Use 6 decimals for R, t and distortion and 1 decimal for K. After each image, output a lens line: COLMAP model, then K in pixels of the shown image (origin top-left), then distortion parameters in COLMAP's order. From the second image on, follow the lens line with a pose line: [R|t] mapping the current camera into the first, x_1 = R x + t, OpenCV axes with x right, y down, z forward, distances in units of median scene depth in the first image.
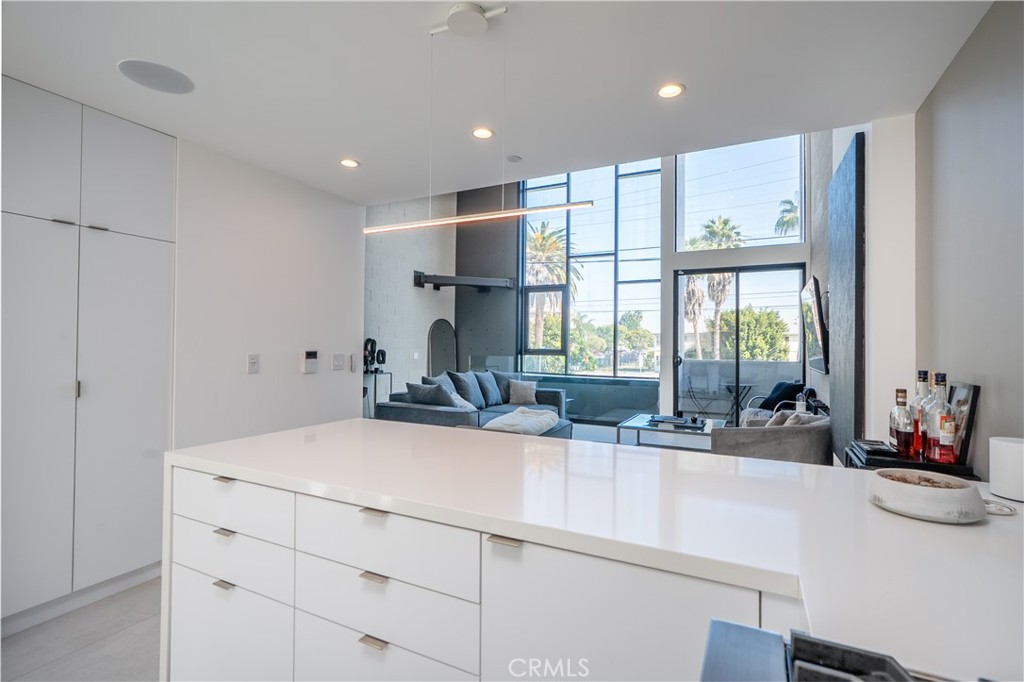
lens RADIAL K [[466.5, 0, 516.1], [0, 466.5, 344.2], [0, 0, 1]] dist [-0.006036, 0.000787]
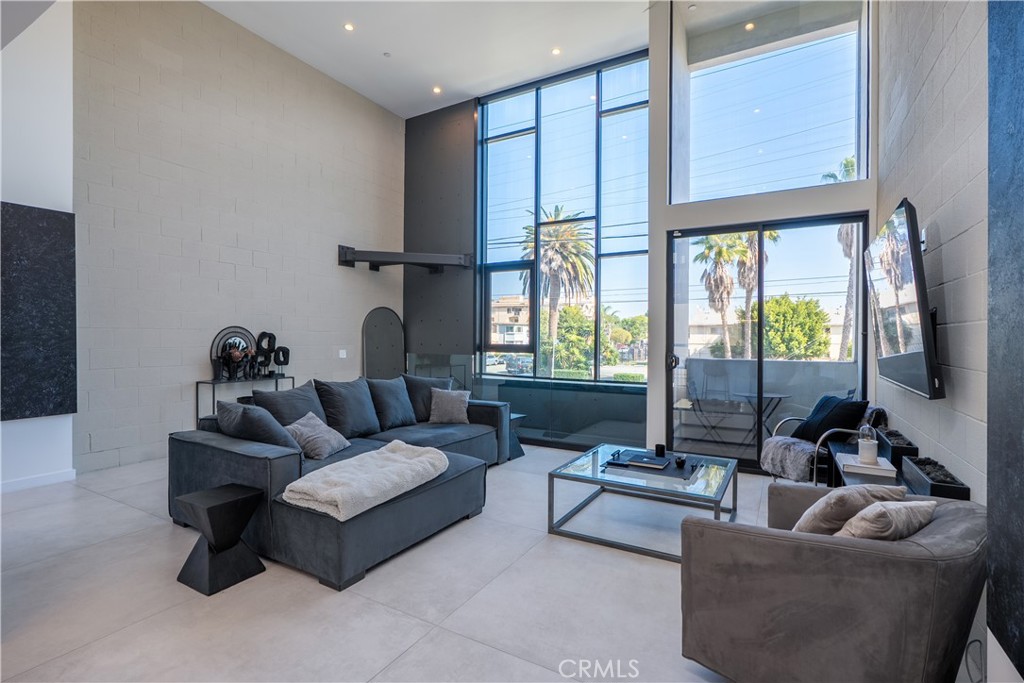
lens RADIAL K [[466.5, 0, 515.2], [0, 466.5, 346.4], [0, 0, 1]] dist [-0.006036, 0.000787]
pose [[0.998022, -0.003331, -0.062780, 0.120619], [0.004558, 0.999801, 0.019412, -0.001401], [0.062703, -0.019659, 0.997839, 0.225328]]
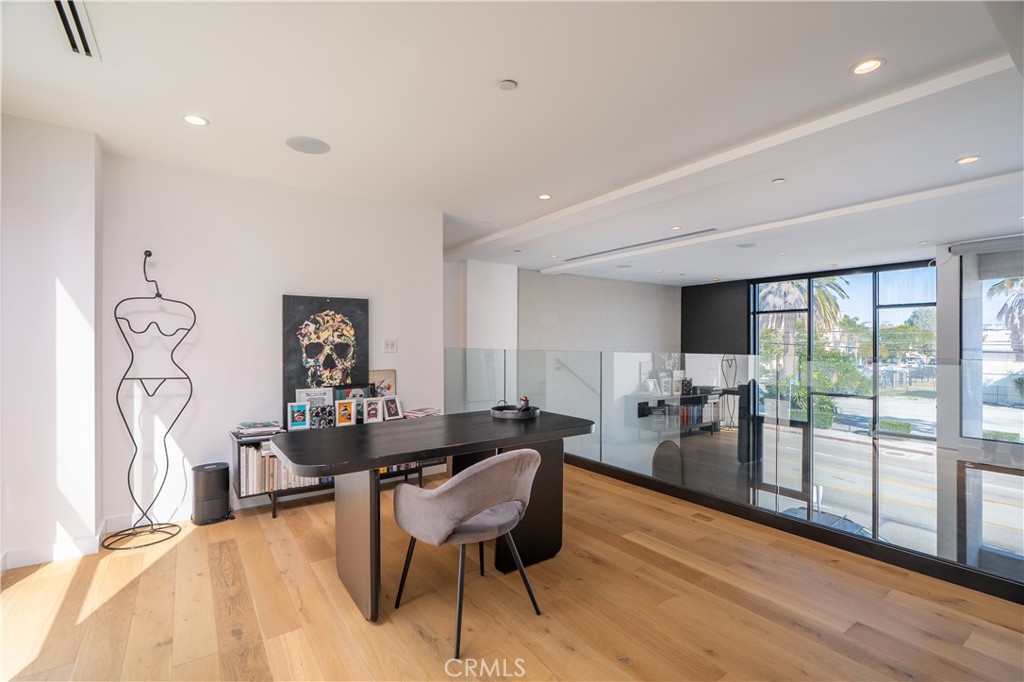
lens RADIAL K [[466.5, 0, 516.2], [0, 466.5, 335.1], [0, 0, 1]] dist [-0.006036, 0.000787]
pose [[0.882424, -0.011684, -0.470310, 0.033734], [0.011767, 0.999927, -0.002764, -0.296579], [0.470308, -0.003095, 0.882497, -0.054330]]
